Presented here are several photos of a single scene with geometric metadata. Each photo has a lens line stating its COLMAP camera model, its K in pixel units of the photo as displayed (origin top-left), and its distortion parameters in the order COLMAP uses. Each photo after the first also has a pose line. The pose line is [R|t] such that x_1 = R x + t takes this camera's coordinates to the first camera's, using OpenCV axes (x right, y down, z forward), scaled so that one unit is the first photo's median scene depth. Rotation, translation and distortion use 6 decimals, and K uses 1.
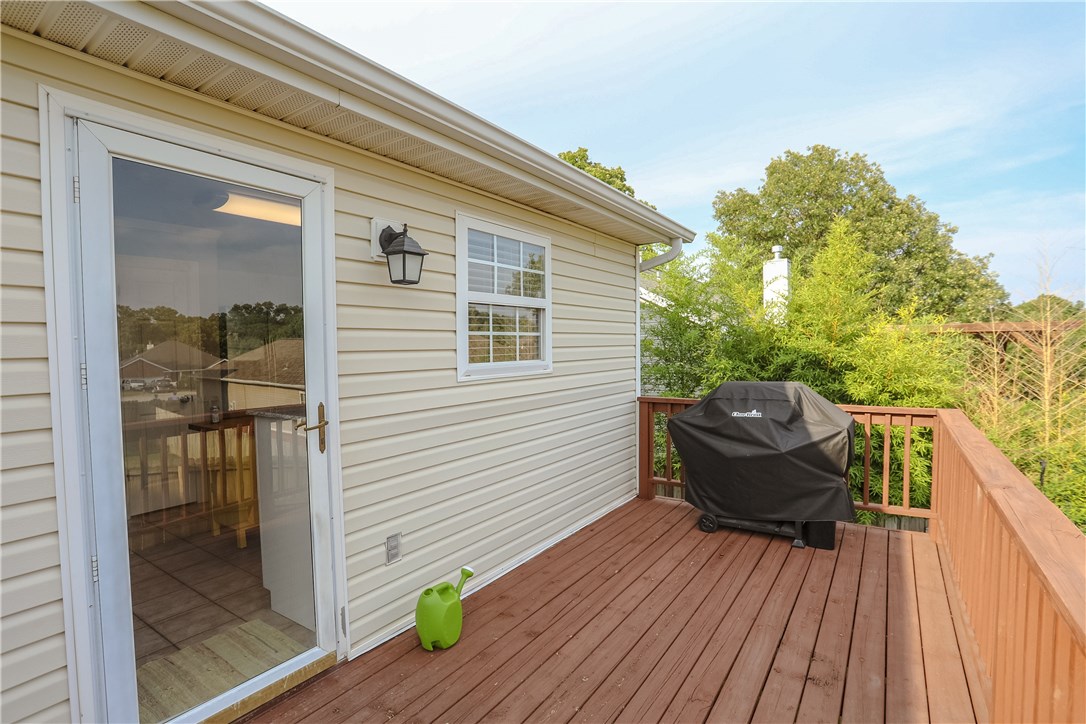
lens RADIAL K [[528.2, 0, 541.2], [0, 528.2, 362.6], [0, 0, 1]] dist [-0.079035, 0.034125]
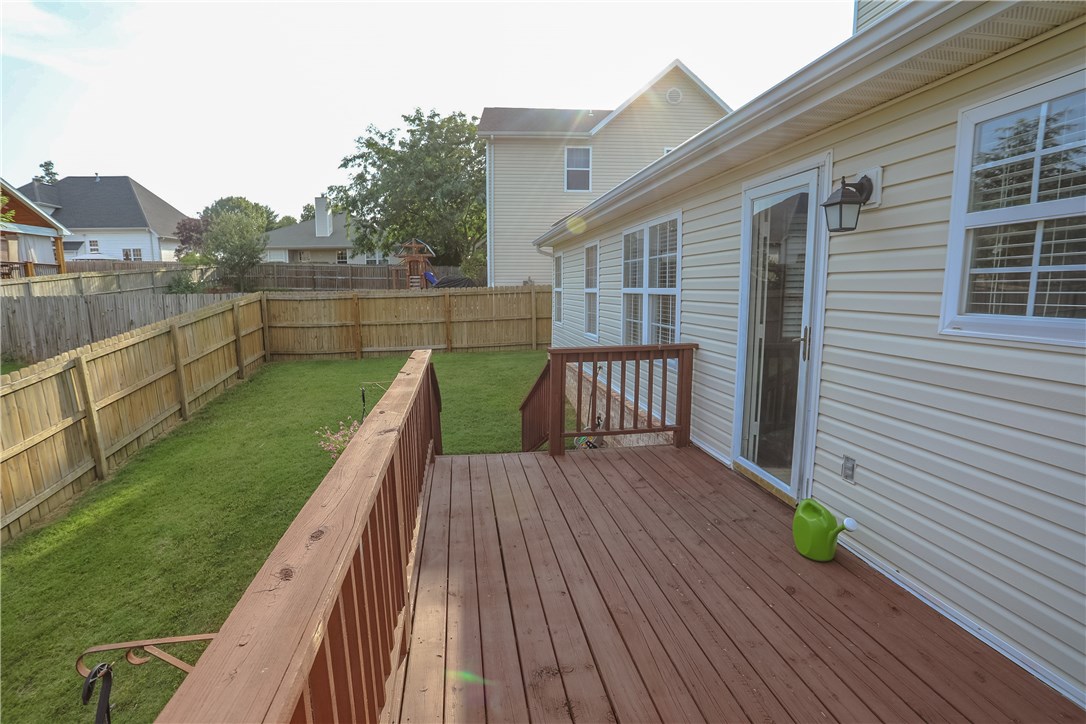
lens RADIAL K [[525.3, 0, 539.0], [0, 525.3, 364.2], [0, 0, 1]] dist [-0.073492, 0.031862]
pose [[-0.735265, 0.110615, -0.668693, 0.618081], [-0.013966, 0.983911, 0.178115, -0.035889], [0.677636, 0.140301, -0.721890, 0.879197]]
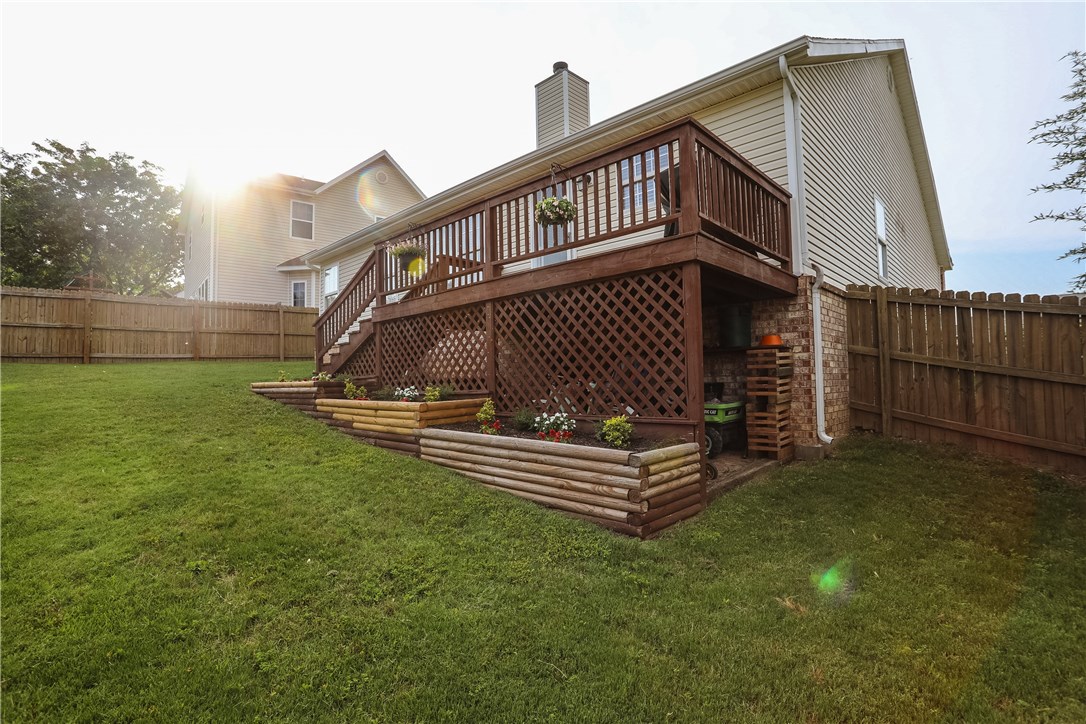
lens RADIAL K [[528.2, 0, 541.2], [0, 528.2, 362.6], [0, 0, 1]] dist [-0.079035, 0.034125]
pose [[-0.163576, -0.027675, -0.986142, 1.877919], [-0.016323, 0.999546, -0.025343, 0.633966], [0.986396, 0.011951, -0.163954, 0.819038]]
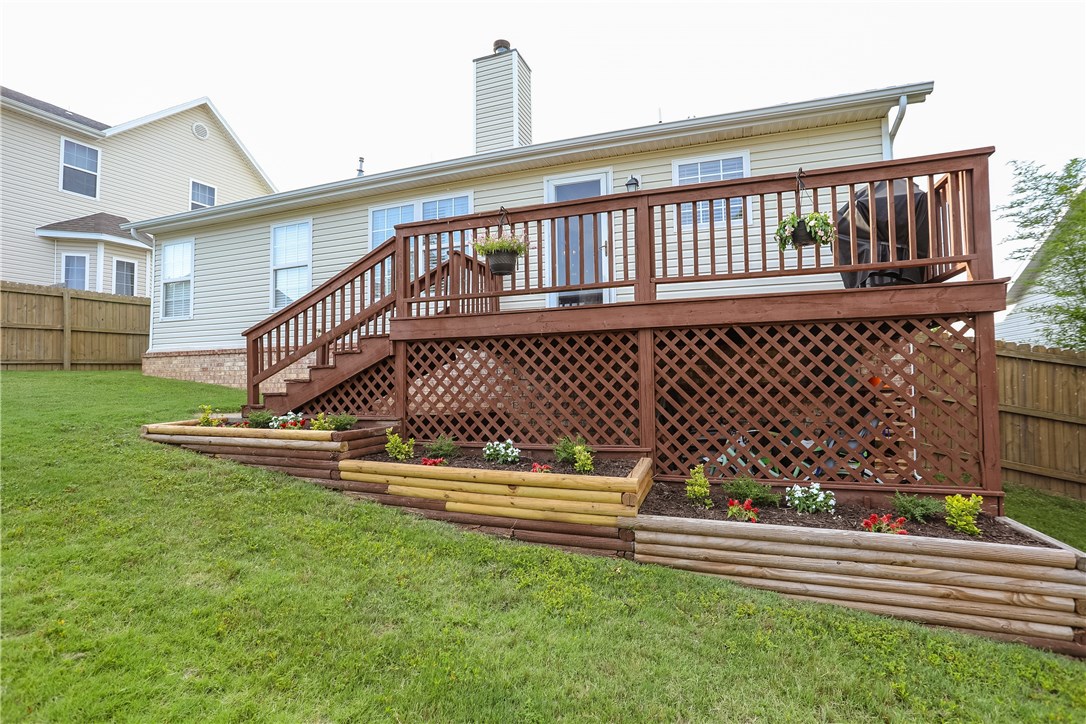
lens RADIAL K [[528.2, 0, 541.2], [0, 528.2, 362.6], [0, 0, 1]] dist [-0.079035, 0.034125]
pose [[0.246084, -0.028014, -0.968844, 1.464811], [-0.026693, 0.999007, -0.035666, 0.541793], [0.968881, 0.034638, 0.245092, -0.081272]]
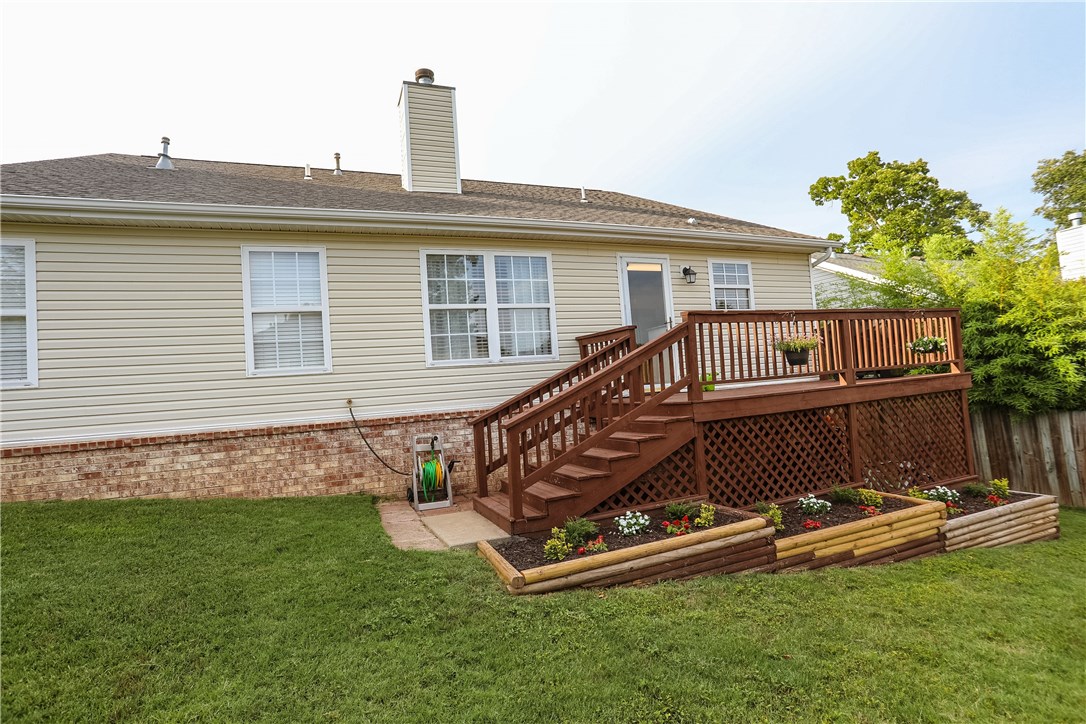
lens RADIAL K [[525.3, 0, 539.0], [0, 525.3, 364.2], [0, 0, 1]] dist [-0.073492, 0.031862]
pose [[0.831416, -0.071270, -0.551060, 0.488604], [0.041310, 0.996924, -0.066608, 0.366094], [0.554112, 0.032614, 0.831803, -1.535769]]
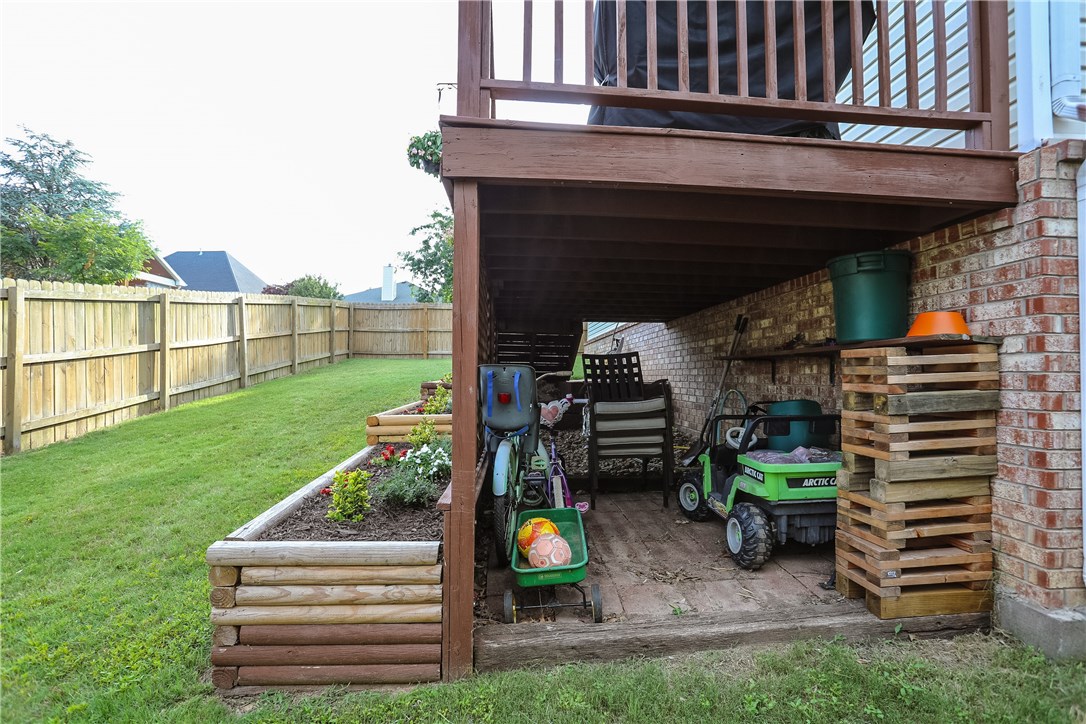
lens RADIAL K [[528.2, 0, 541.2], [0, 528.2, 362.6], [0, 0, 1]] dist [-0.079035, 0.034125]
pose [[-0.790009, -0.013416, -0.612948, 1.023612], [-0.023748, 0.999680, 0.008728, 0.571891], [0.612634, 0.021452, -0.790075, 1.433938]]
